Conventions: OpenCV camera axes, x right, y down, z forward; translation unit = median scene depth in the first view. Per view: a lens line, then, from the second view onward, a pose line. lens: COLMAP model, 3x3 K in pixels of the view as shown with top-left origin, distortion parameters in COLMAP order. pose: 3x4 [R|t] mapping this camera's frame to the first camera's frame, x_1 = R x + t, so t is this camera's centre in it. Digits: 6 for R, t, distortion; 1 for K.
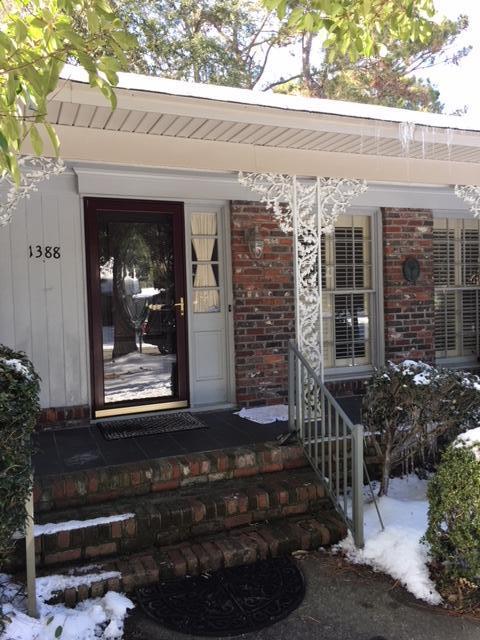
lens RADIAL K [[533.1, 0, 240.0], [0, 533.1, 320.0], [0, 0, 1]] dist [0.077611, -0.103733]
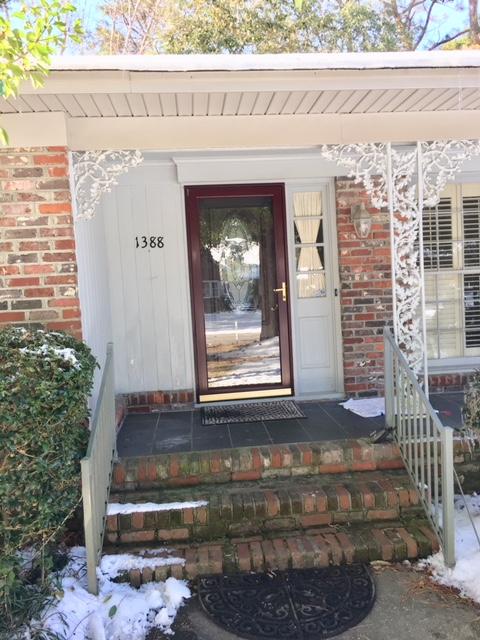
lens RADIAL K [[533.1, 0, 240.0], [0, 533.1, 320.0], [0, 0, 1]] dist [0.077611, -0.103733]
pose [[0.955190, -0.001795, -0.295988, 0.130631], [0.011704, 0.999429, 0.031711, -0.007310], [0.295762, -0.033754, 0.954665, 0.064222]]
